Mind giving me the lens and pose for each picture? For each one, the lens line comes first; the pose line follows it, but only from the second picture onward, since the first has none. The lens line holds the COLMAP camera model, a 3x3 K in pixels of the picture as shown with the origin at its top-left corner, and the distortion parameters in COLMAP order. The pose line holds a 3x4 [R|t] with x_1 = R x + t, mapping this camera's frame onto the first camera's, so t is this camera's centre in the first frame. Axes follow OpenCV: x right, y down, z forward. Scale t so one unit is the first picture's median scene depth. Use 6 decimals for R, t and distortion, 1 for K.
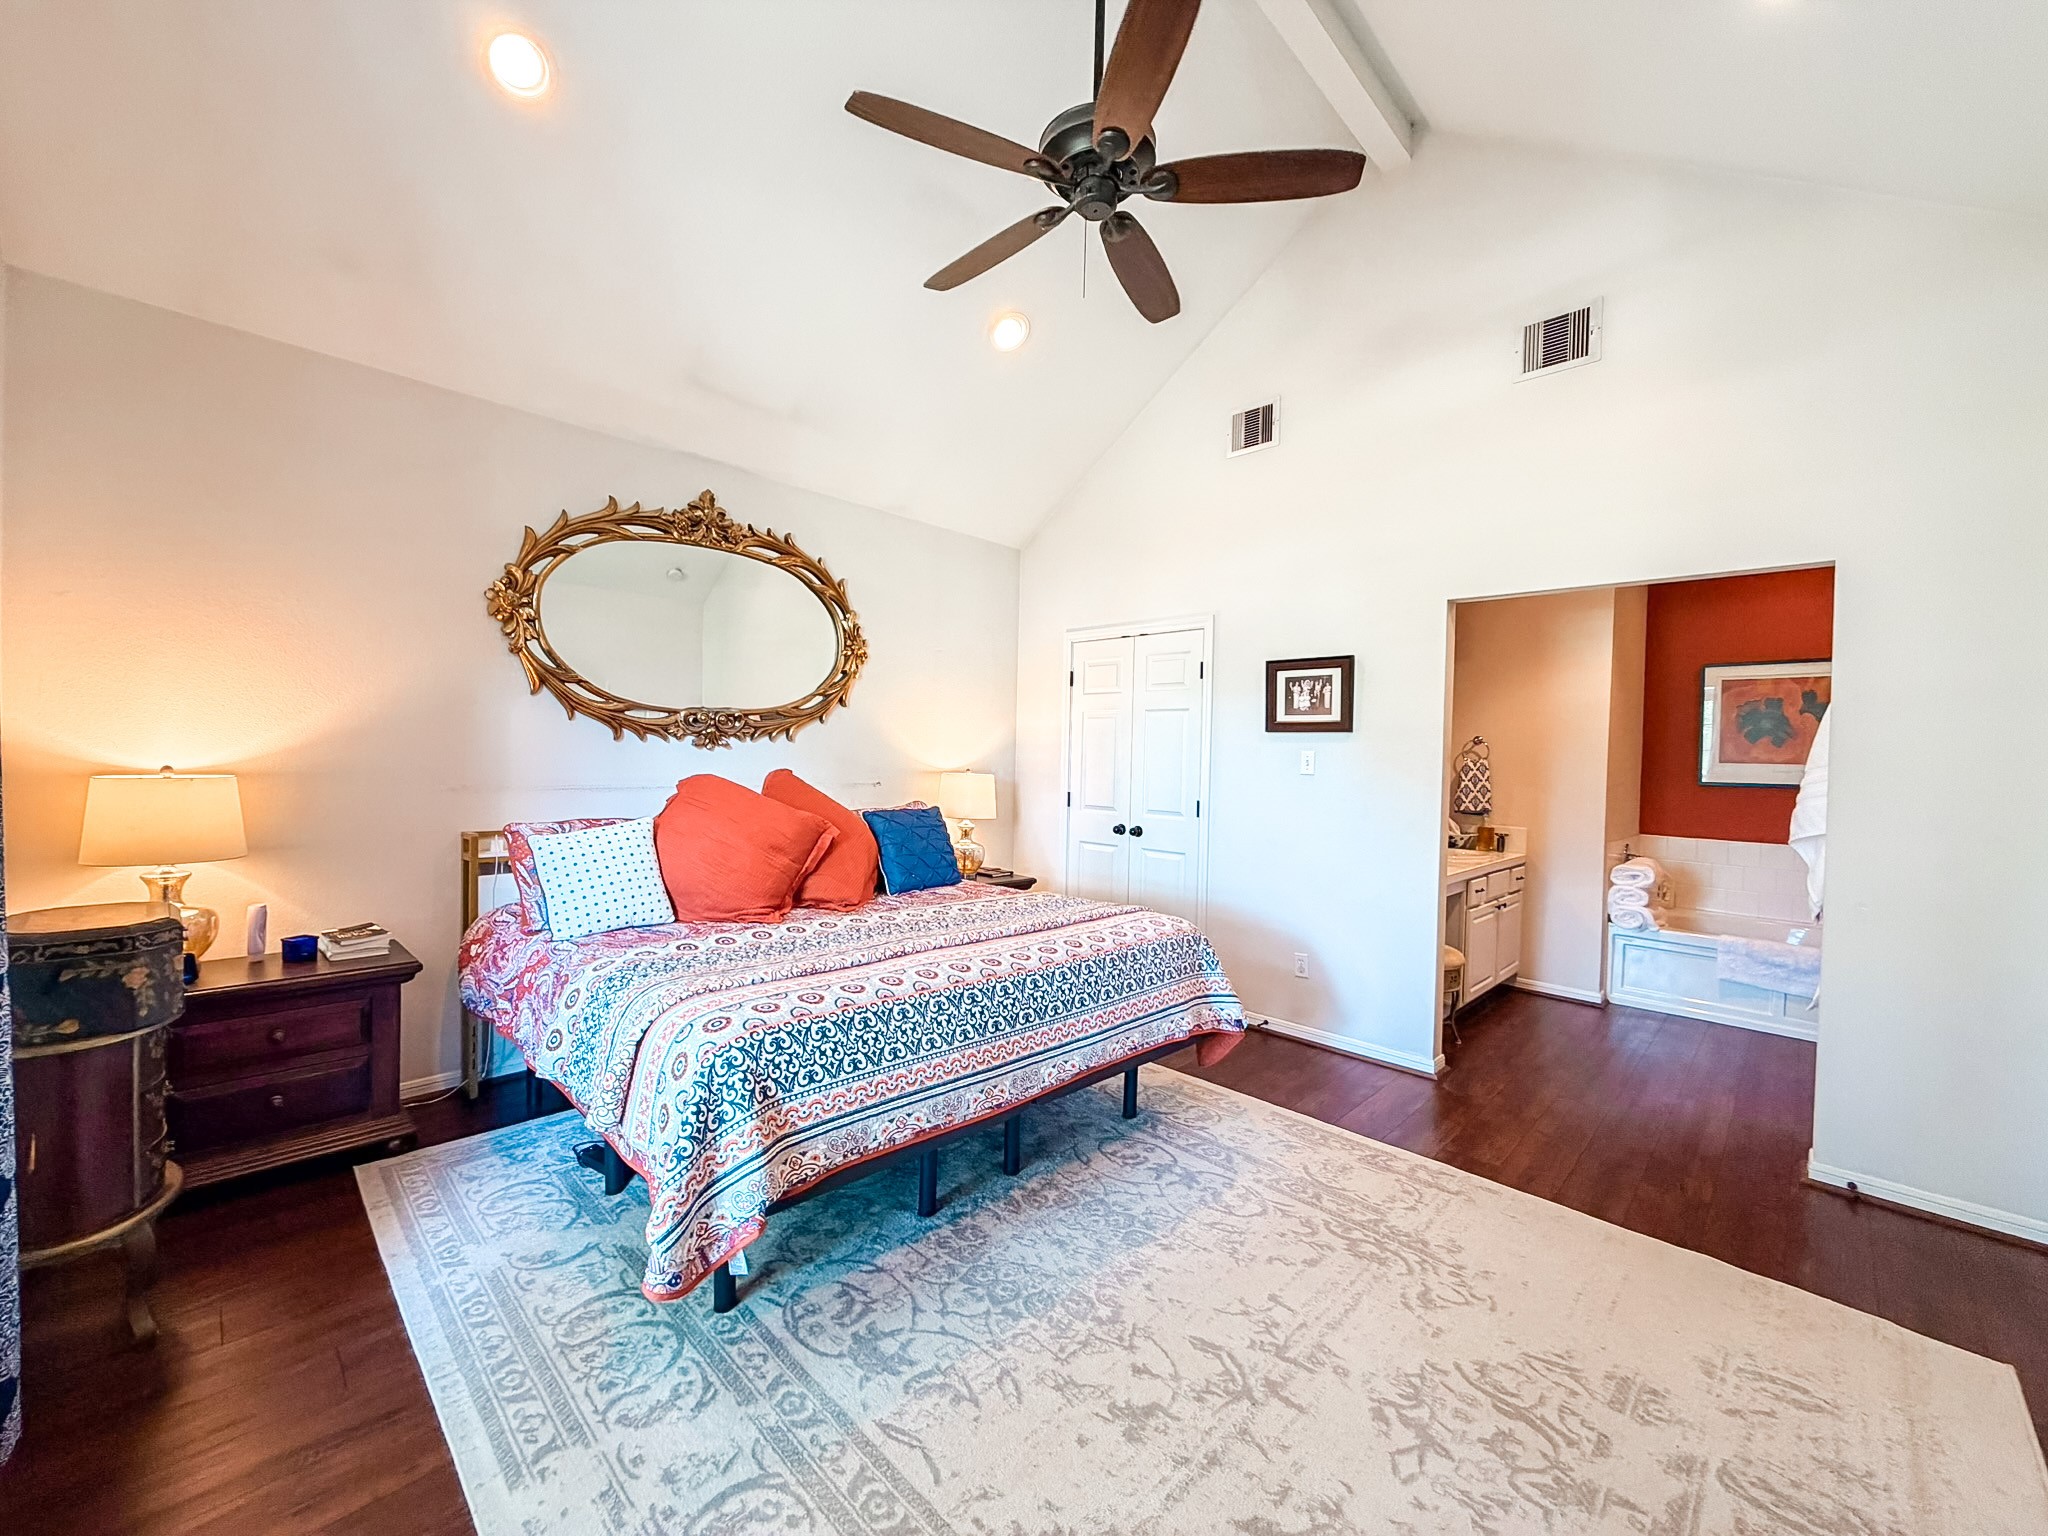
lens RADIAL K [[818.7, 0, 1019.0], [0, 818.7, 767.9], [0, 0, 1]] dist [0.000257, -0.000570]
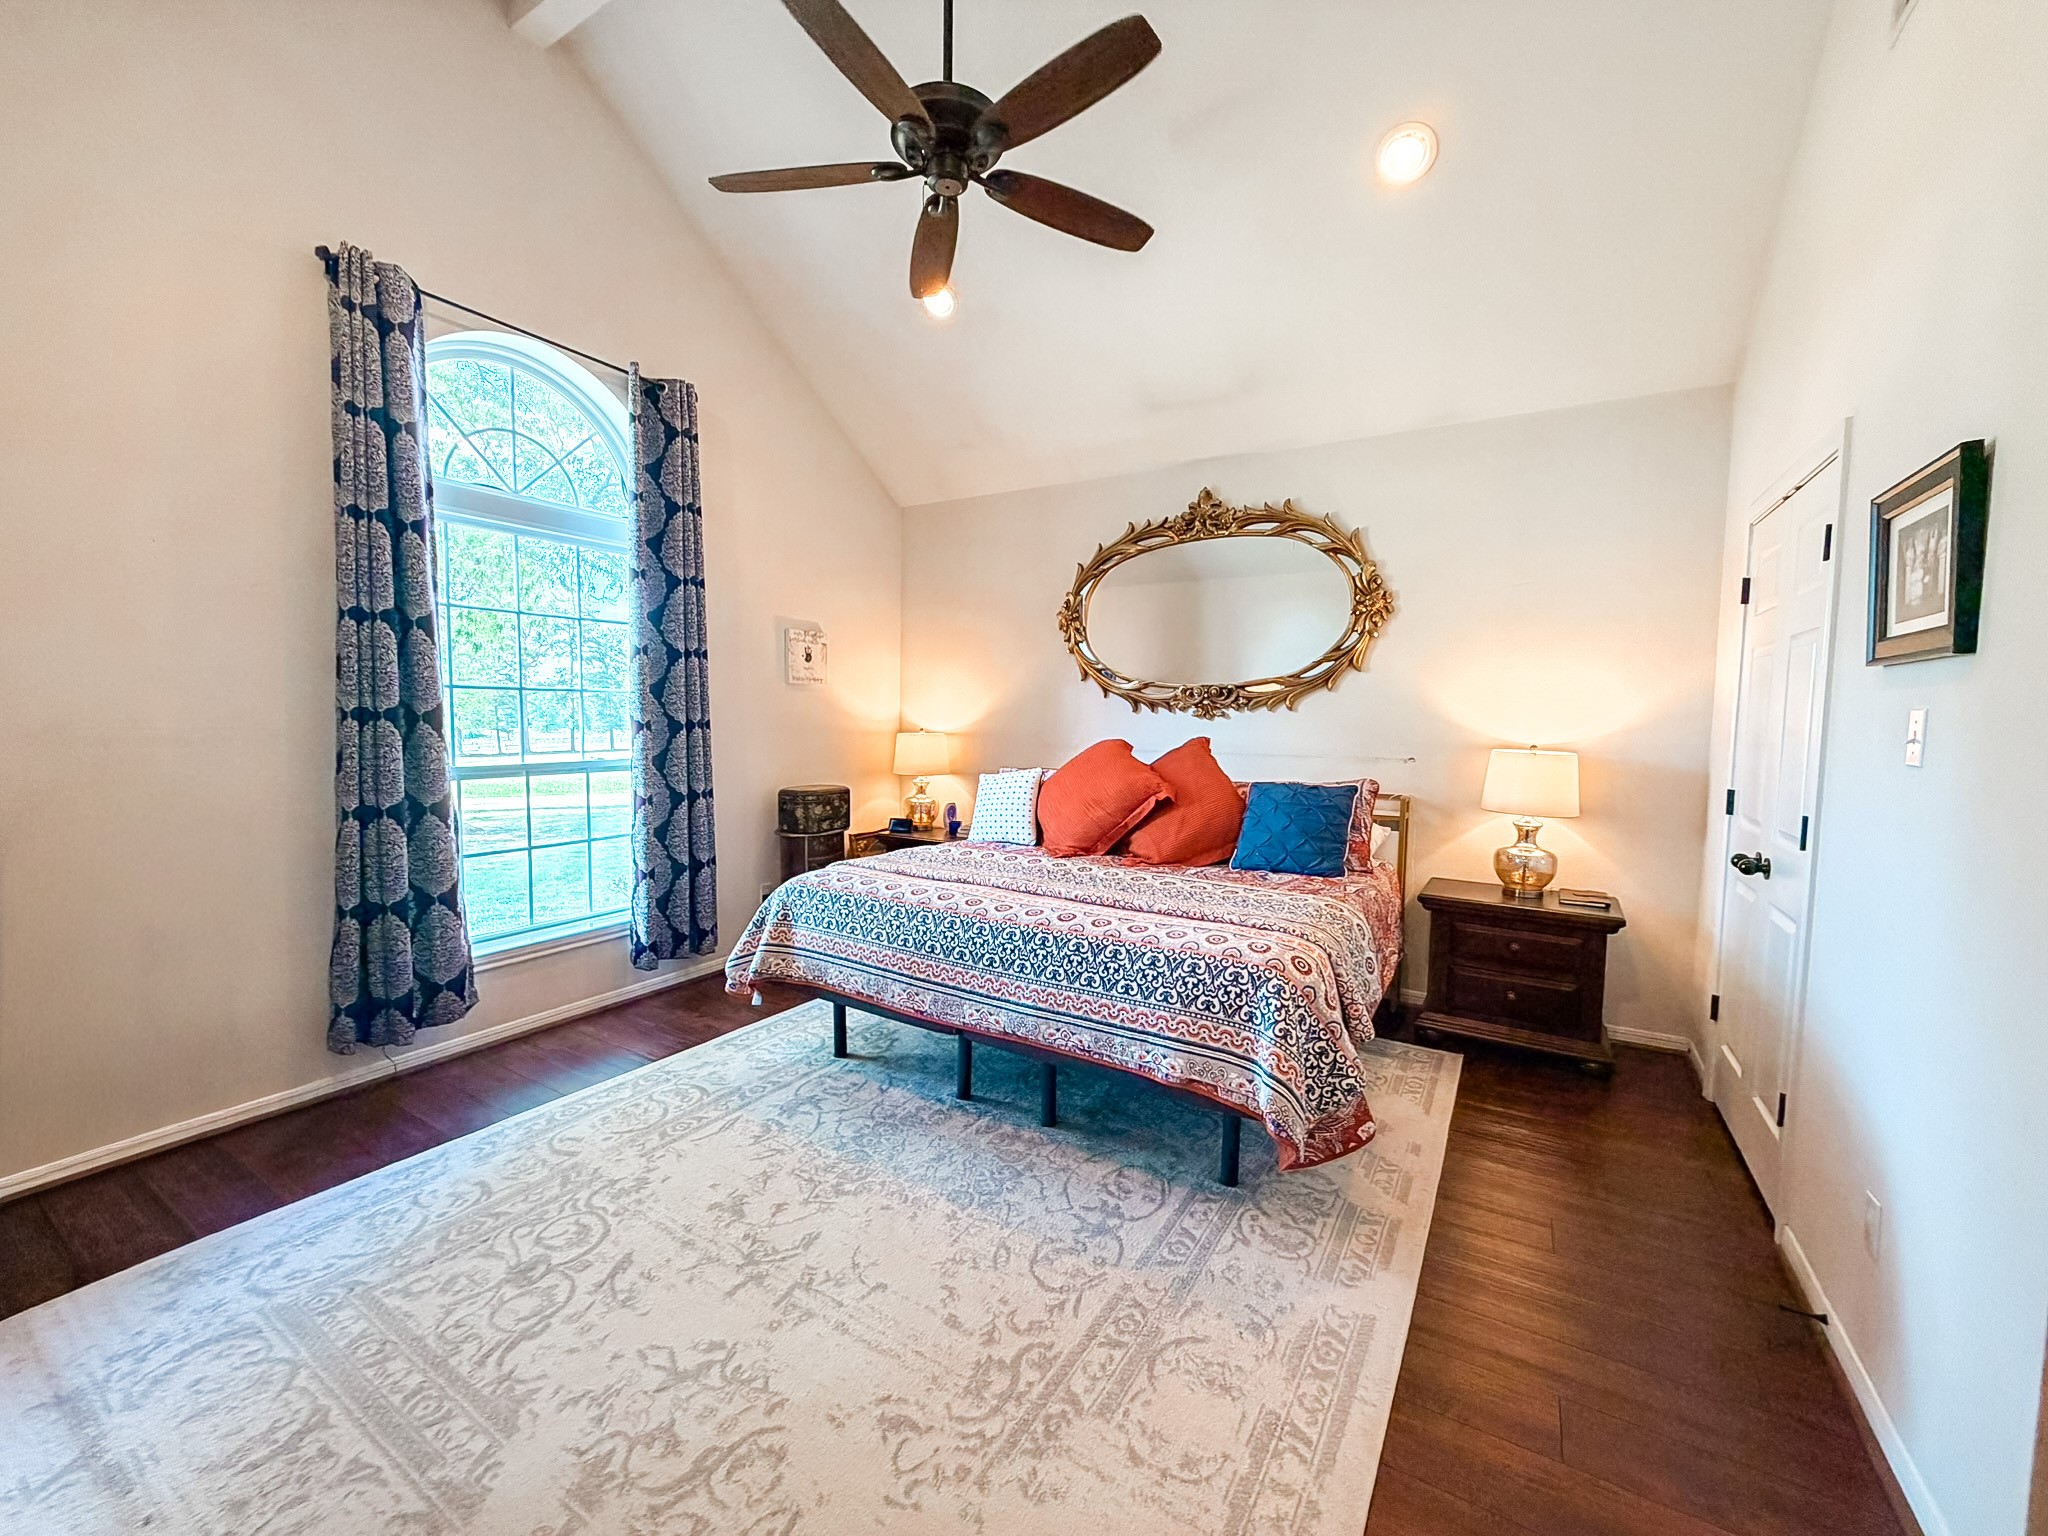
lens RADIAL K [[818.7, 0, 1019.0], [0, 818.7, 767.9], [0, 0, 1]] dist [0.000257, -0.000570]
pose [[0.226235, 0.046395, -0.972967, 0.842219], [-0.022242, 0.998851, 0.042458, 0.002094], [0.973819, 0.012035, 0.227007, 0.631946]]
